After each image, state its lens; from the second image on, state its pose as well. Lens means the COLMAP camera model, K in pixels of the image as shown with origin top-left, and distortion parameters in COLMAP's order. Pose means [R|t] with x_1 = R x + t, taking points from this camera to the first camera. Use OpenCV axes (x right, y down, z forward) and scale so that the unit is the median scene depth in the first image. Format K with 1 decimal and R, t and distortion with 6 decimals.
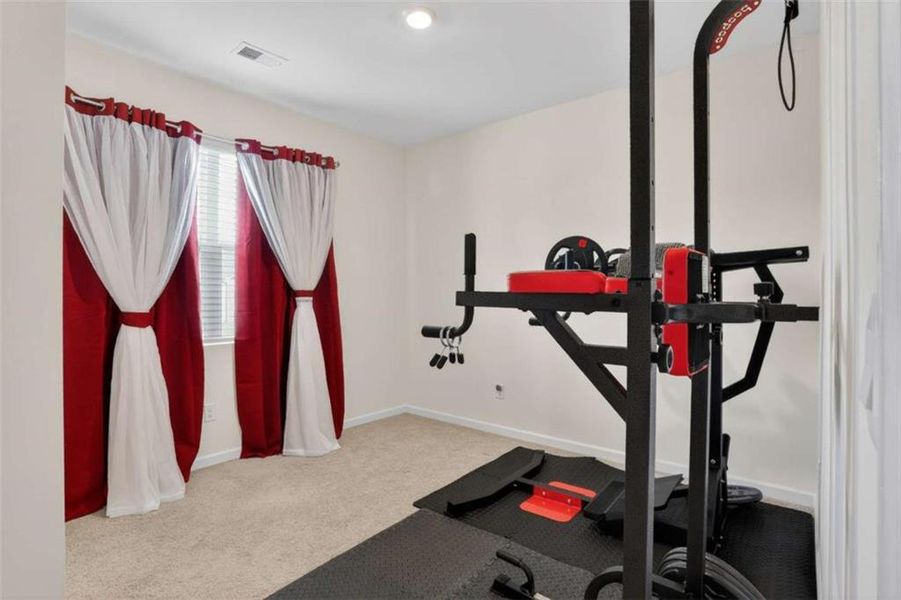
lens RADIAL K [[435.6, 0, 449.9], [0, 435.6, 299.6], [0, 0, 1]] dist [0.003959, 0.000754]
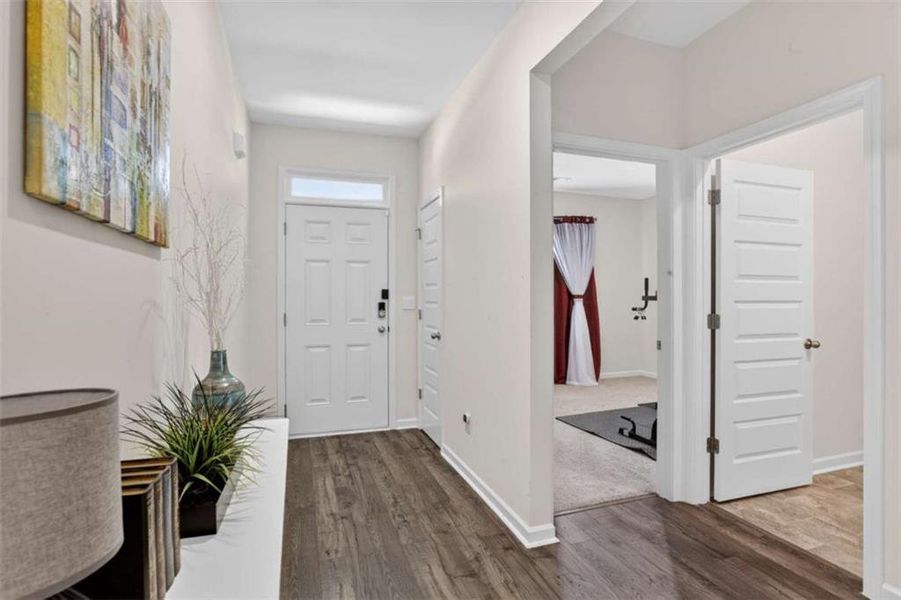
lens RADIAL K [[435.6, 0, 449.9], [0, 435.6, 299.6], [0, 0, 1]] dist [0.003959, 0.000754]
pose [[0.850629, -0.003184, -0.525757, 0.168681], [-0.000156, 0.999980, -0.006307, 0.009599], [0.525767, 0.005447, 0.850611, -0.833890]]
